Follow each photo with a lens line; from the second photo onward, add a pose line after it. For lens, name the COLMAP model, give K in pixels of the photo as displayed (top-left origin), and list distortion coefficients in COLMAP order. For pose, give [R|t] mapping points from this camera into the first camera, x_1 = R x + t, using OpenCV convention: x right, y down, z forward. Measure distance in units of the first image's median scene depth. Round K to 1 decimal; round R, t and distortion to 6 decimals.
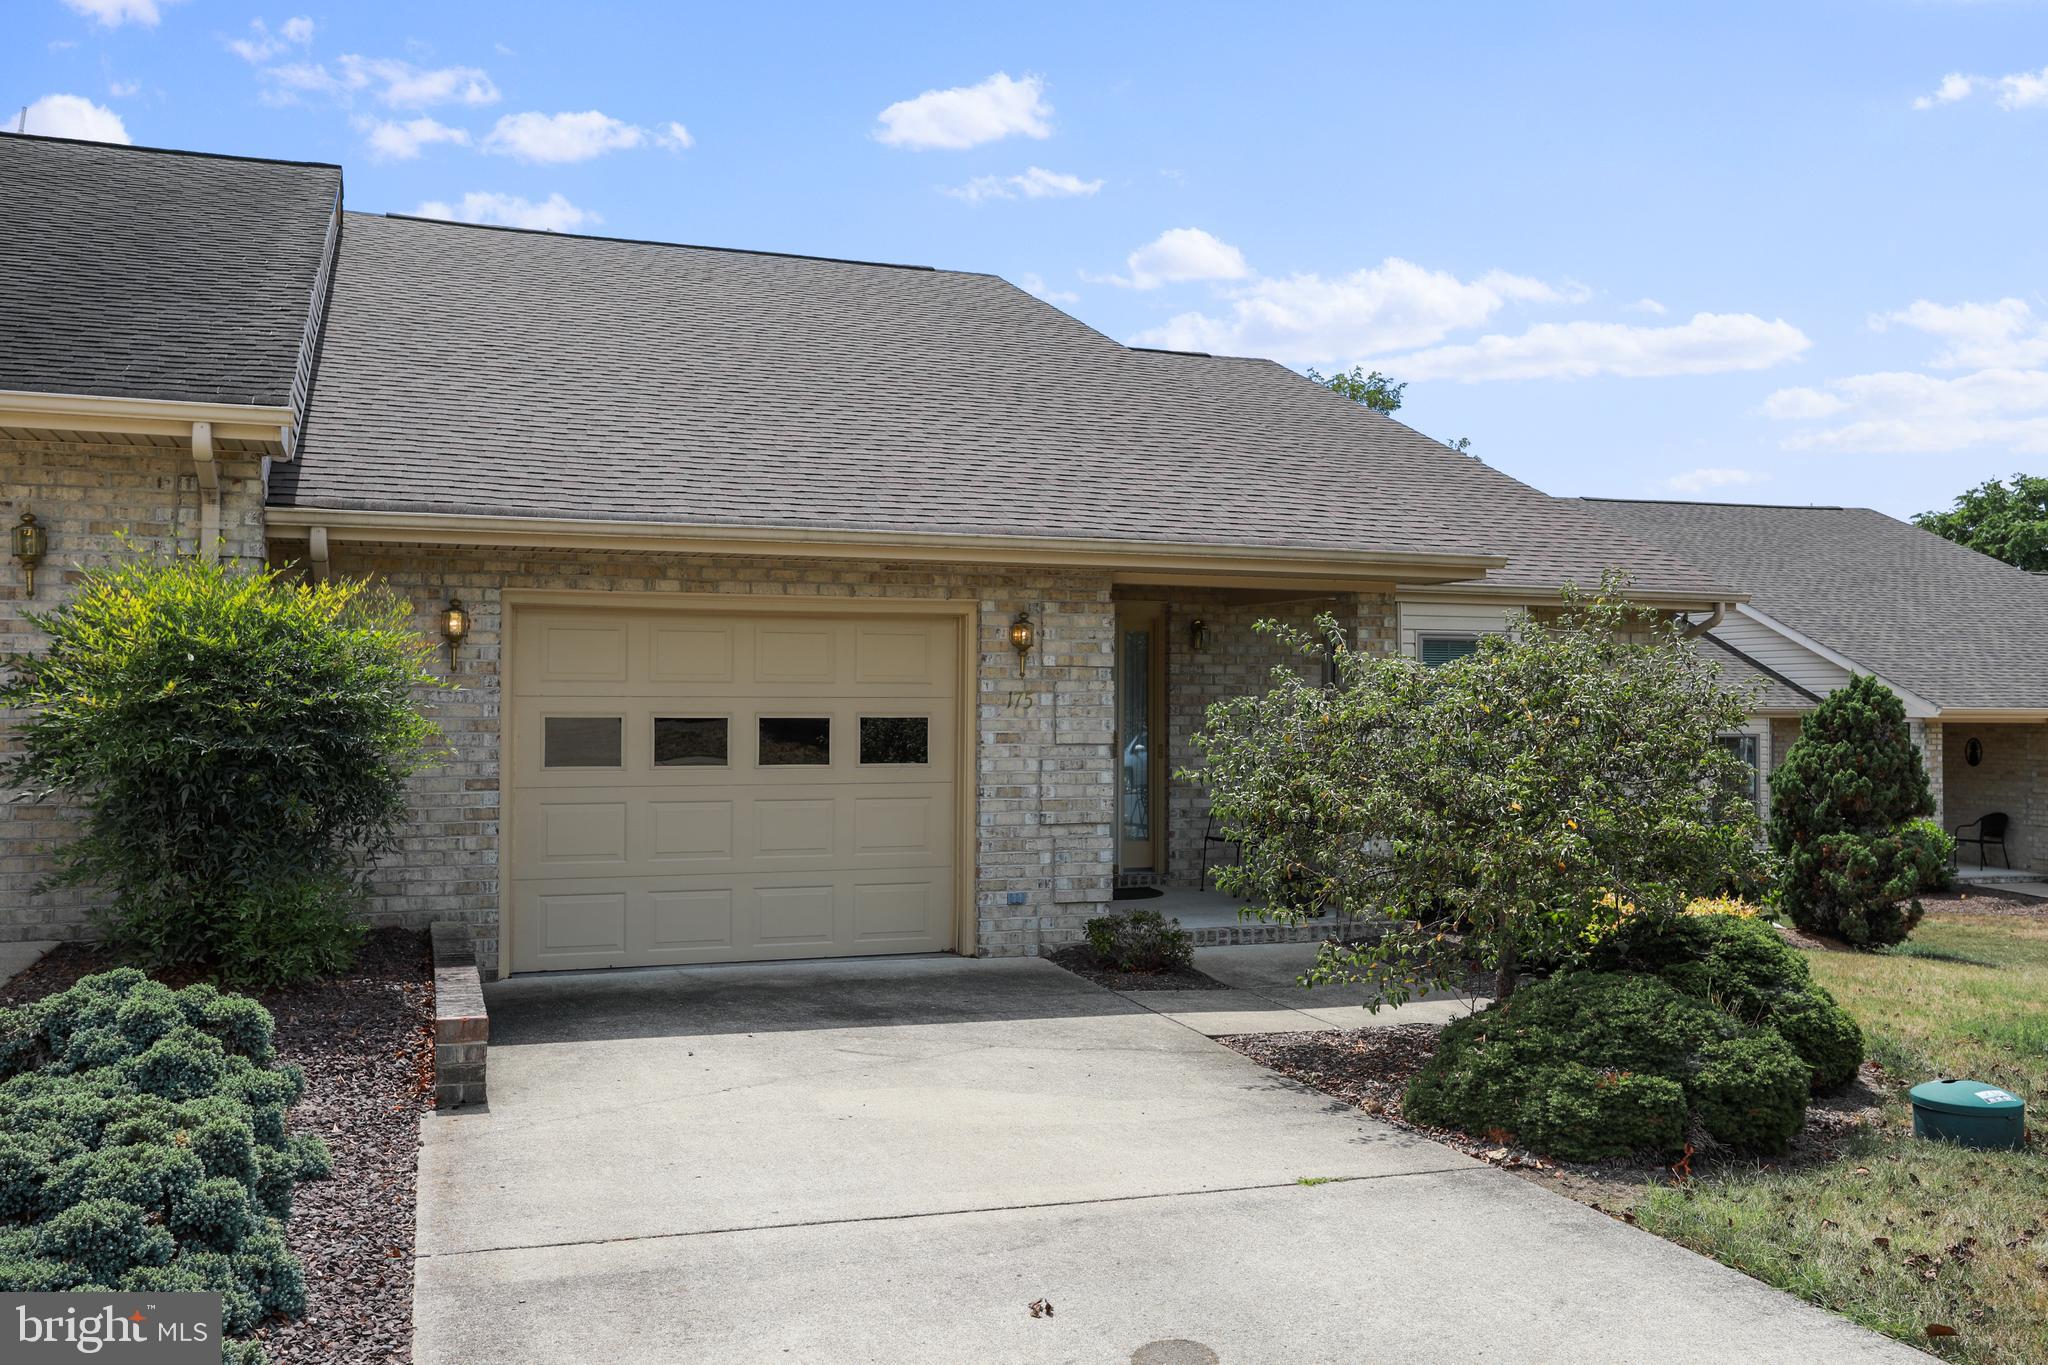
lens RADIAL K [[1792.0, 0, 1024.0], [0, 1792.0, 682.5], [0, 0, 1]] dist [0.004089, 0.003281]
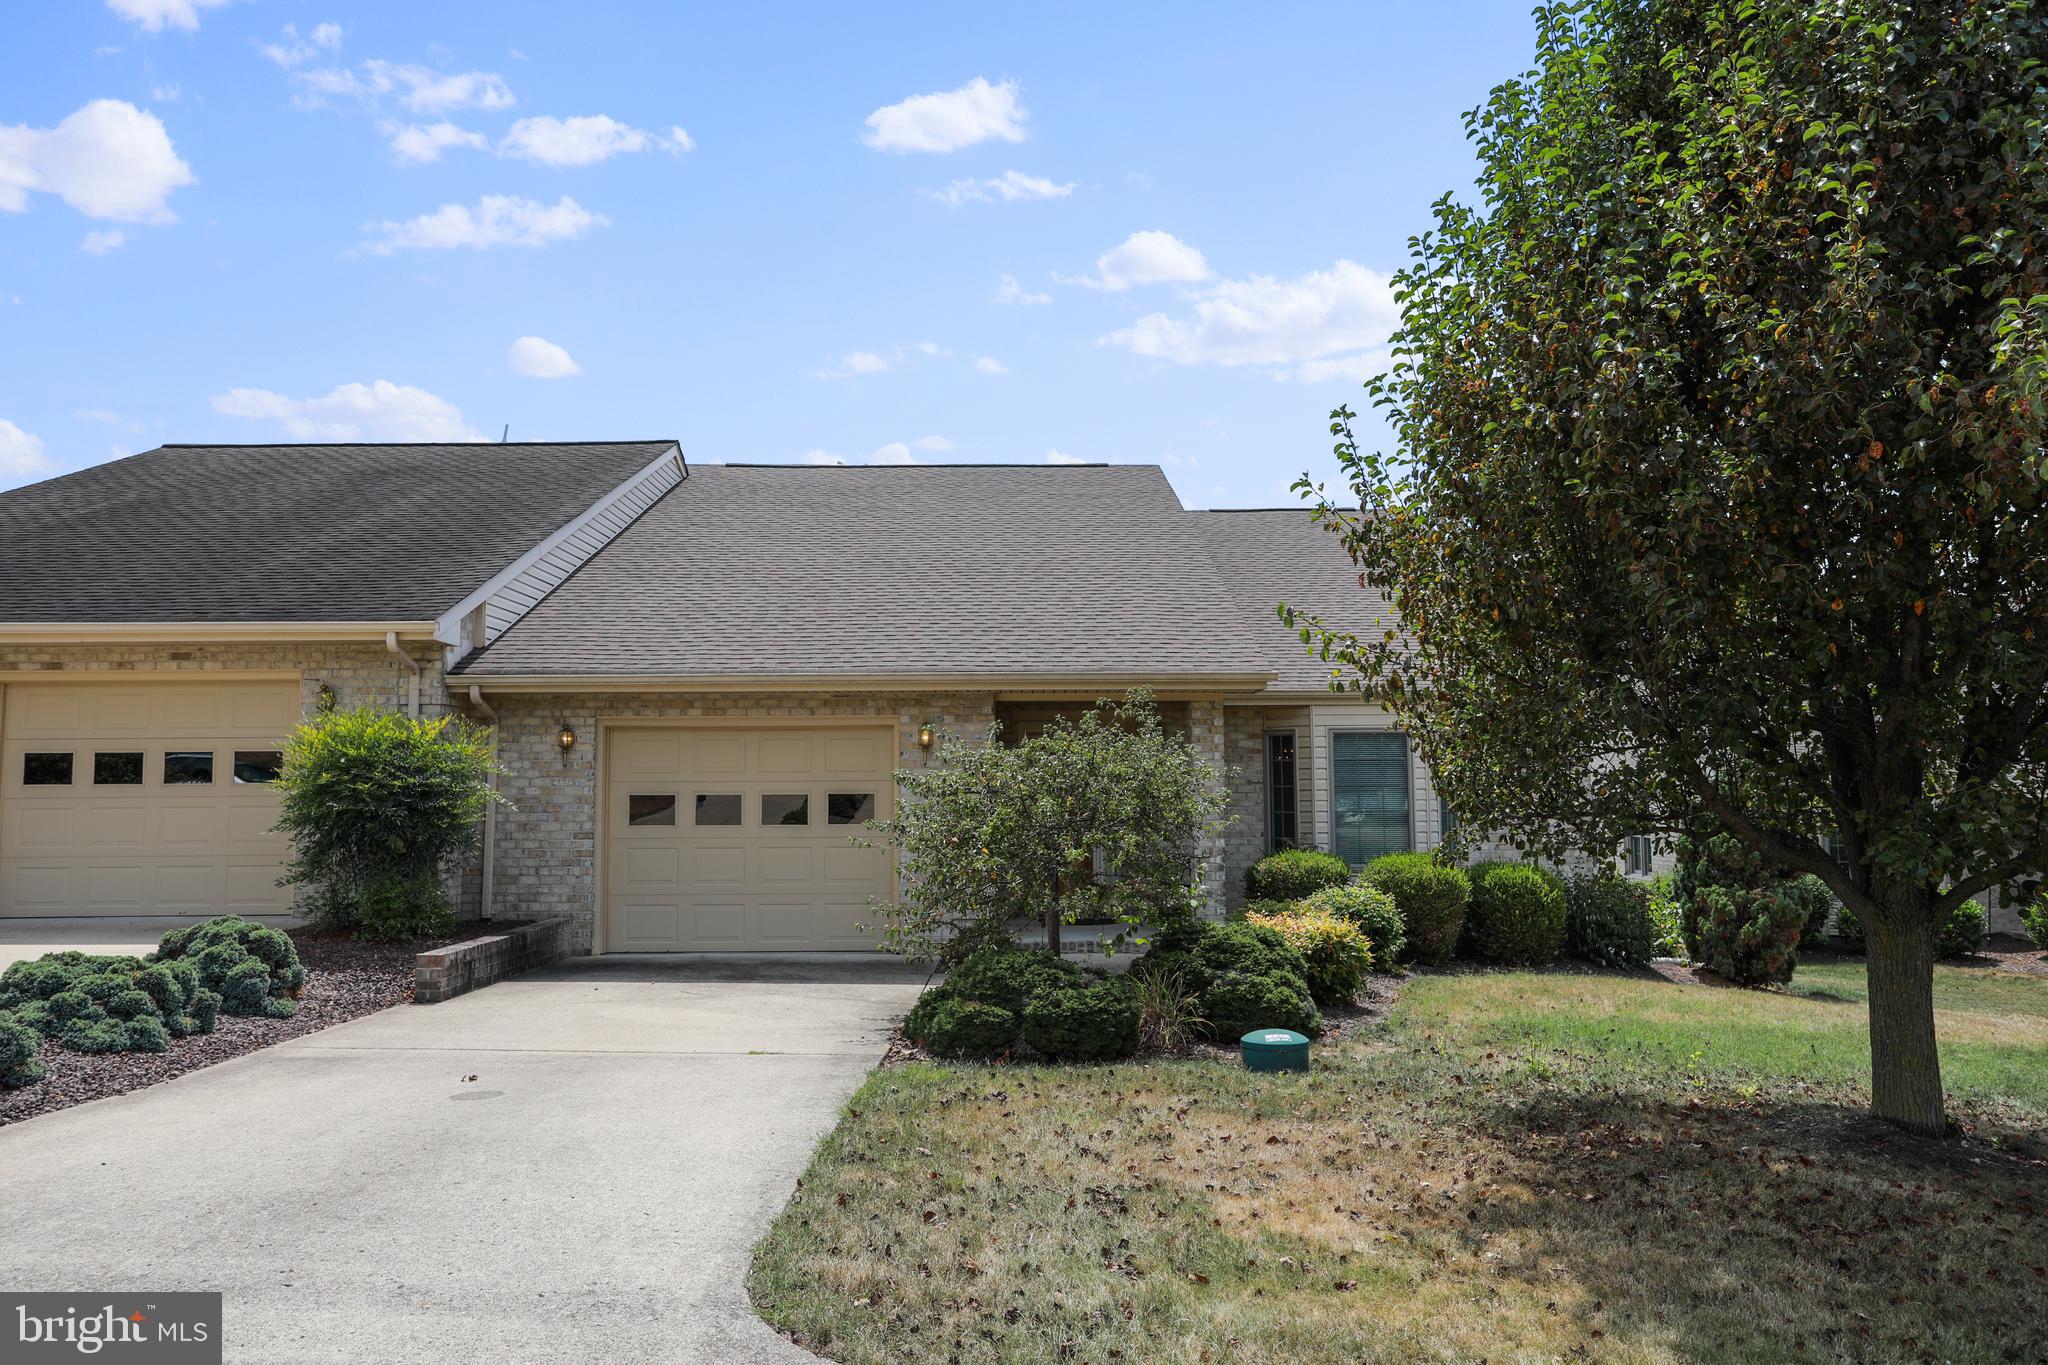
lens RADIAL K [[1515.5, 0, 1024.0], [0, 1515.5, 682.5], [0, 0, 1]] dist [0.001283, -0.000335]
pose [[0.937729, -0.035814, -0.345515, 0.551353], [0.013267, 0.997638, -0.067400, 0.015020], [0.347113, 0.058619, 0.935989, -0.173884]]
